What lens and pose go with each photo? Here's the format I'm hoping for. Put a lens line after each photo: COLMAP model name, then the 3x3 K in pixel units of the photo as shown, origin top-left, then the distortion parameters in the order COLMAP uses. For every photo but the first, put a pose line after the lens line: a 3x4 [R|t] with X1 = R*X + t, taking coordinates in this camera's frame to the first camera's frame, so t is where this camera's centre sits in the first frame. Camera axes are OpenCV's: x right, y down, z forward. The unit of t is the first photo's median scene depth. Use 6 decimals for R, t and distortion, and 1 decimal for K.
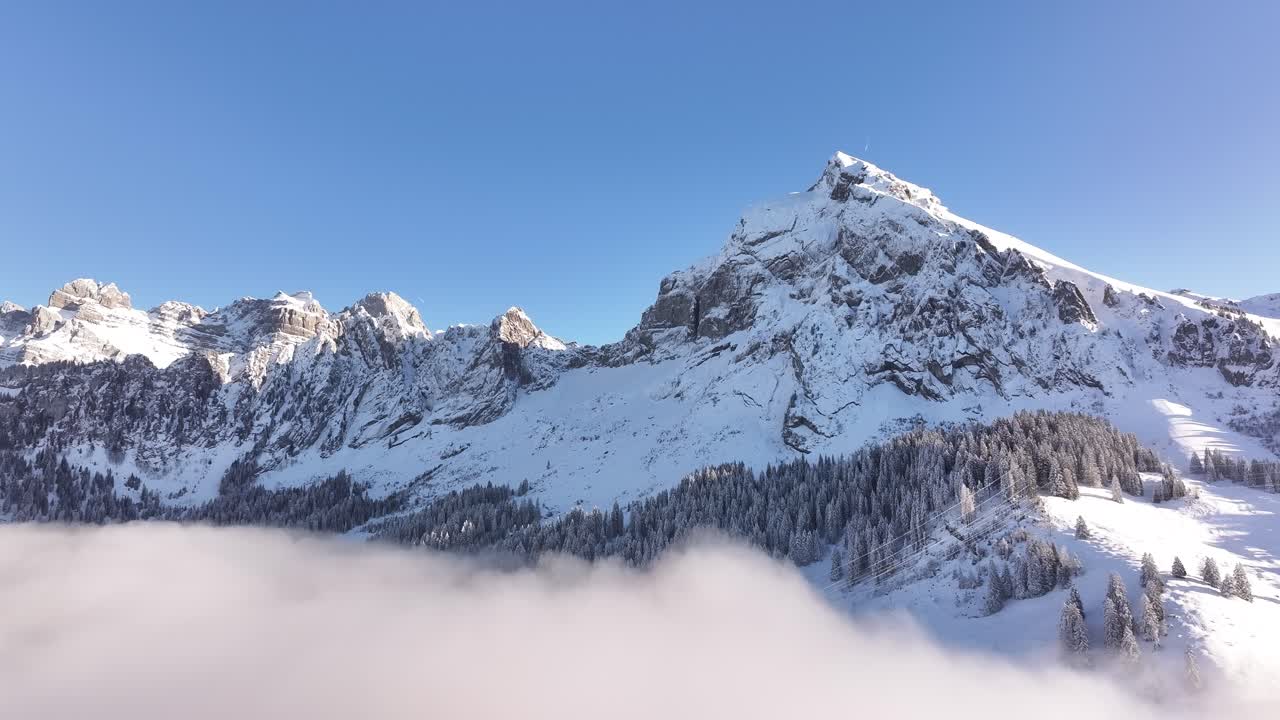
lens RADIAL K [[901.0, 0, 641.9], [0, 901.0, 357.0], [0, 0, 1]] dist [0.010629, 0.007044]
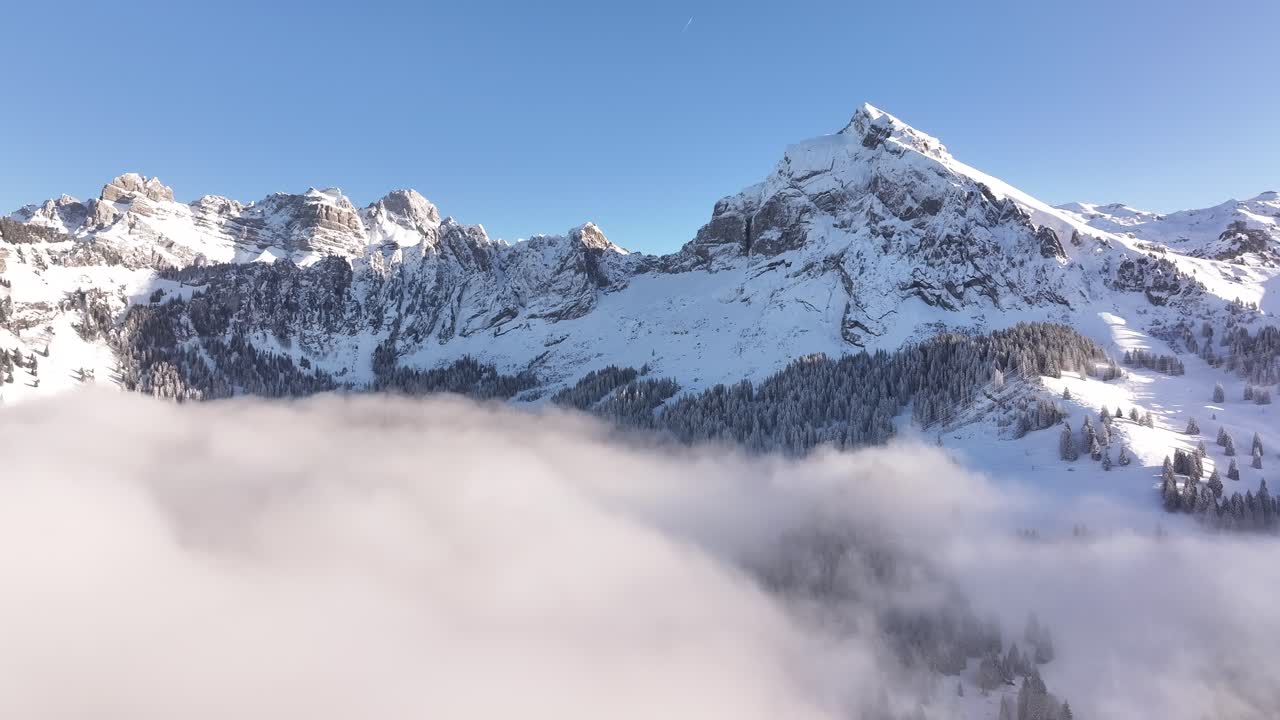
lens RADIAL K [[901.0, 0, 636.7], [0, 901.0, 362.5], [0, 0, 1]] dist [0.010629, 0.007044]
pose [[0.997972, 0.006655, 0.063298, -0.186490], [-0.015163, 0.990742, 0.134908, -0.039641], [-0.061814, -0.135594, 0.988834, -0.278090]]
